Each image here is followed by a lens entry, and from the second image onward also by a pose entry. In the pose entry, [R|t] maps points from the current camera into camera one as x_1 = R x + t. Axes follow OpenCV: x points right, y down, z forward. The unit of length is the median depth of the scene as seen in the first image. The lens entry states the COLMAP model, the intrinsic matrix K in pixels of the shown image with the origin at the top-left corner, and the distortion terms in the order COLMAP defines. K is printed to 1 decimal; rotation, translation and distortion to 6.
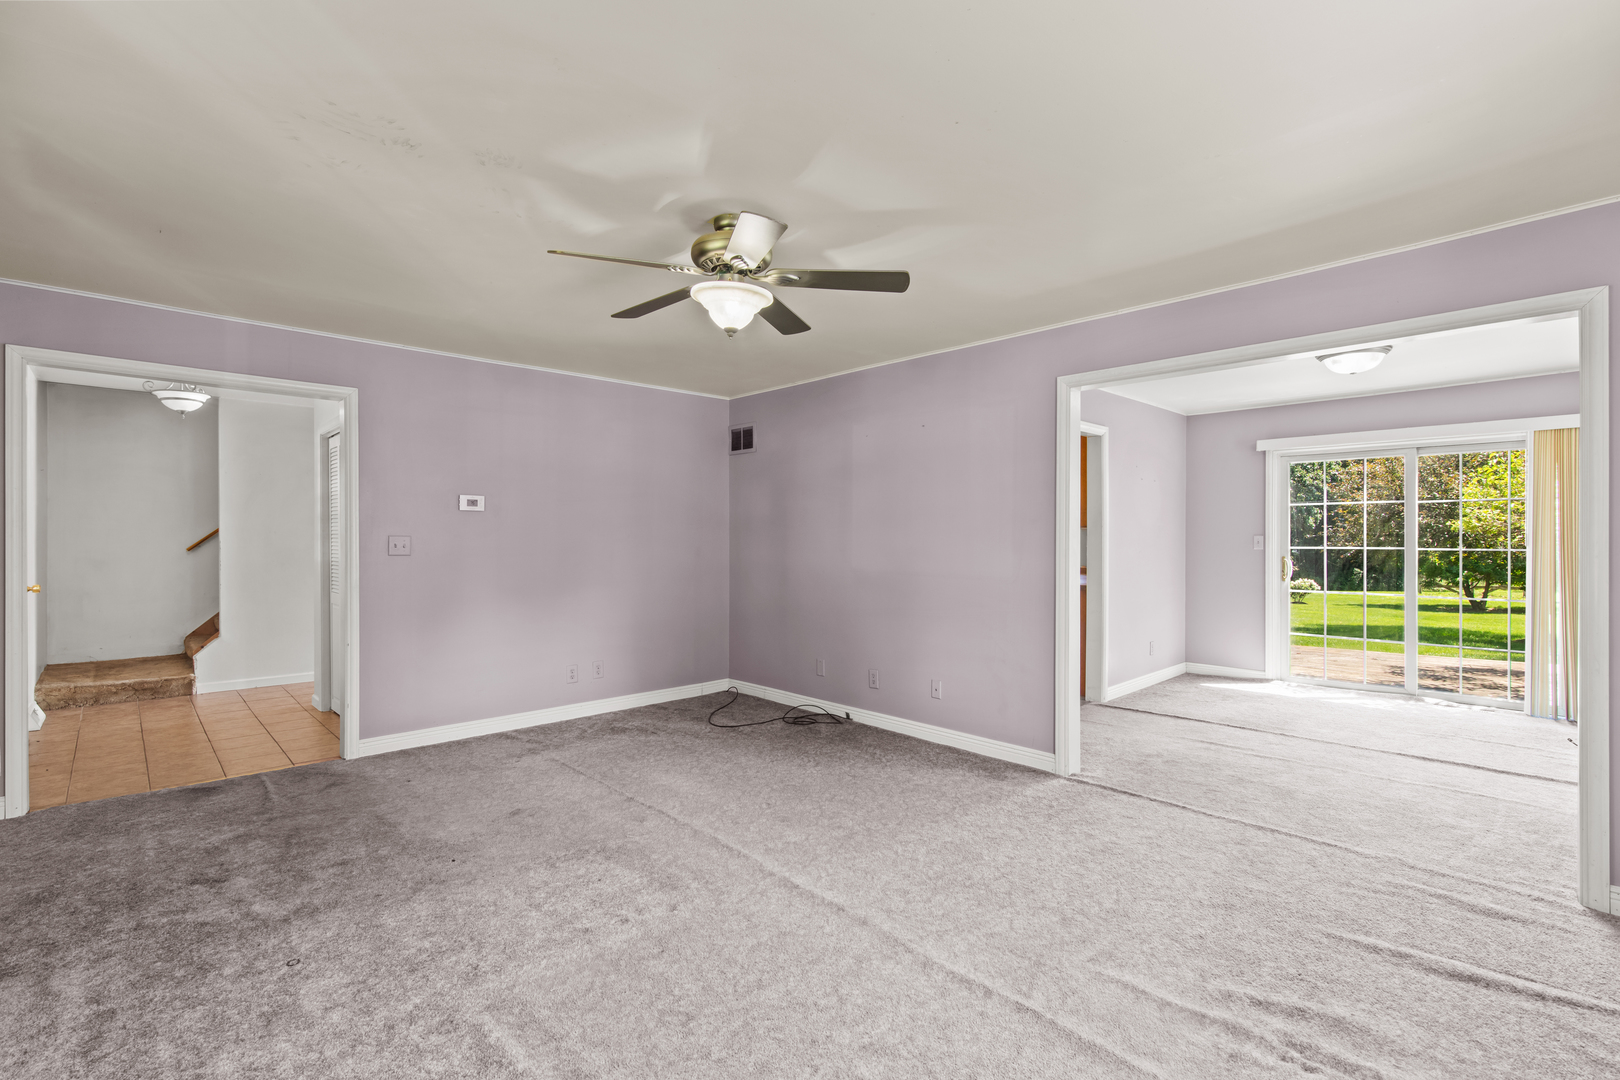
lens RADIAL K [[734.0, 0, 809.2], [0, 734.0, 534.8], [0, 0, 1]] dist [-0.000025, -0.000199]
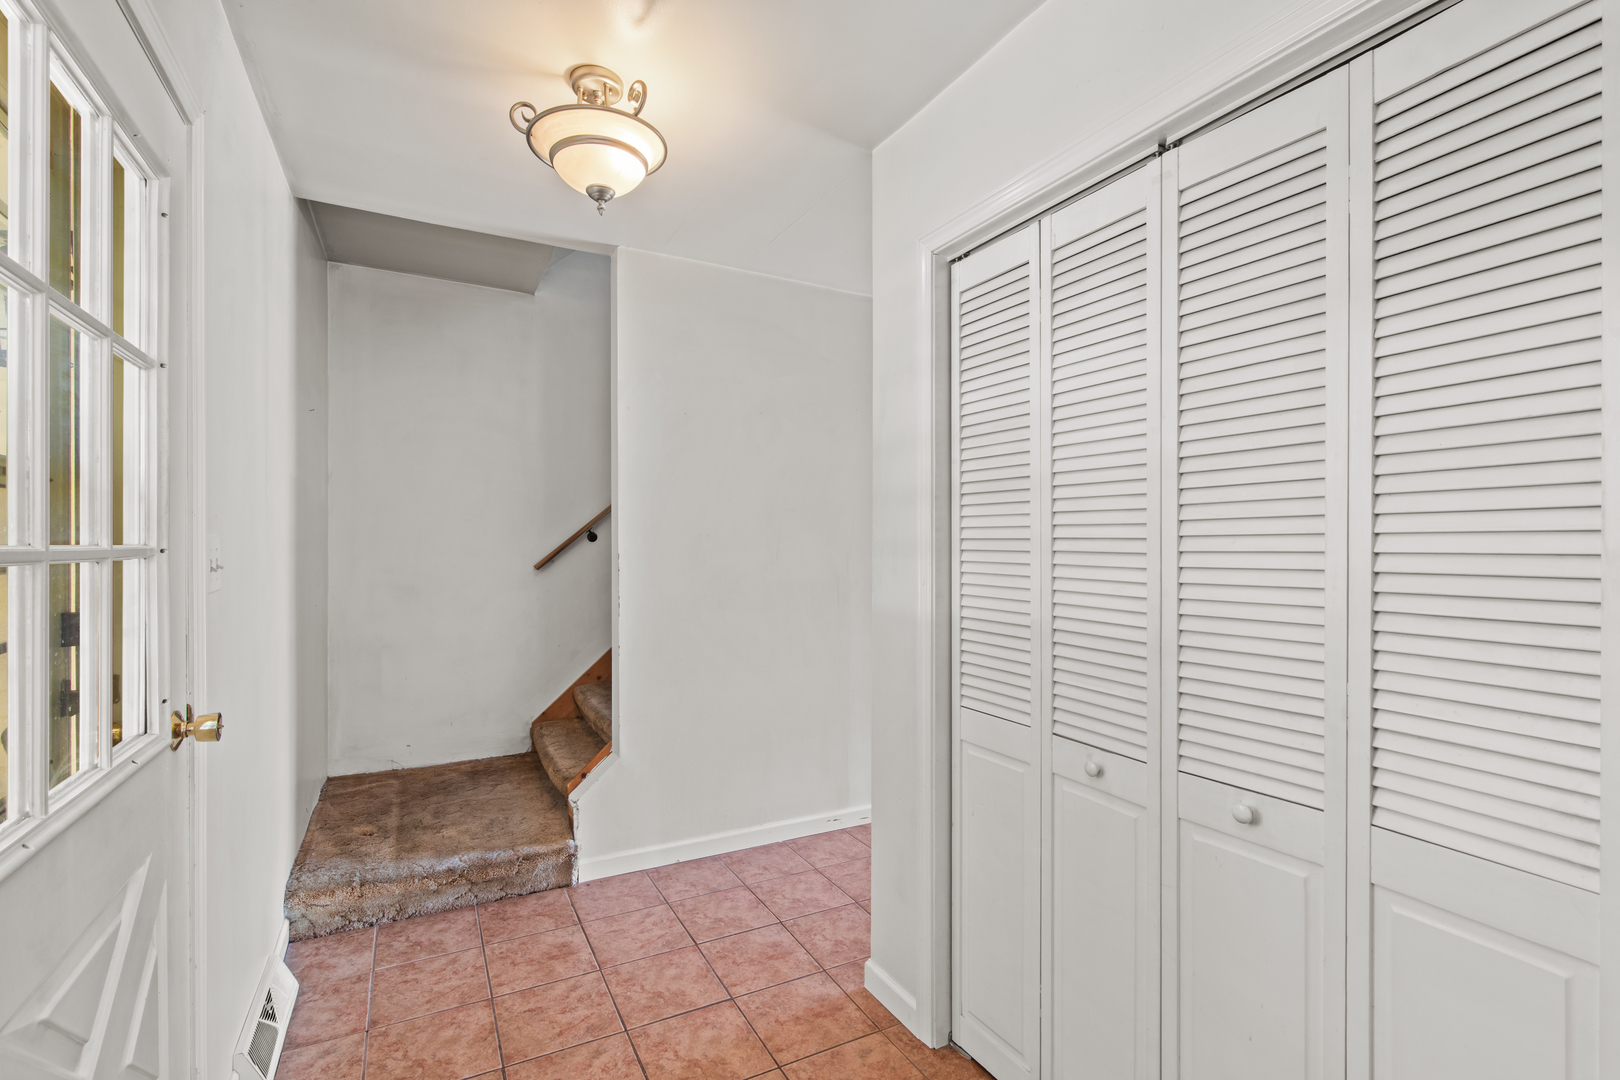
lens RADIAL K [[734.0, 0, 809.2], [0, 734.0, 534.8], [0, 0, 1]] dist [-0.000025, -0.000199]
pose [[0.965456, -0.002431, -0.260557, -0.577009], [-0.000688, 0.999929, -0.011880, 0.002354], [0.260567, 0.011649, 0.965385, 0.592071]]
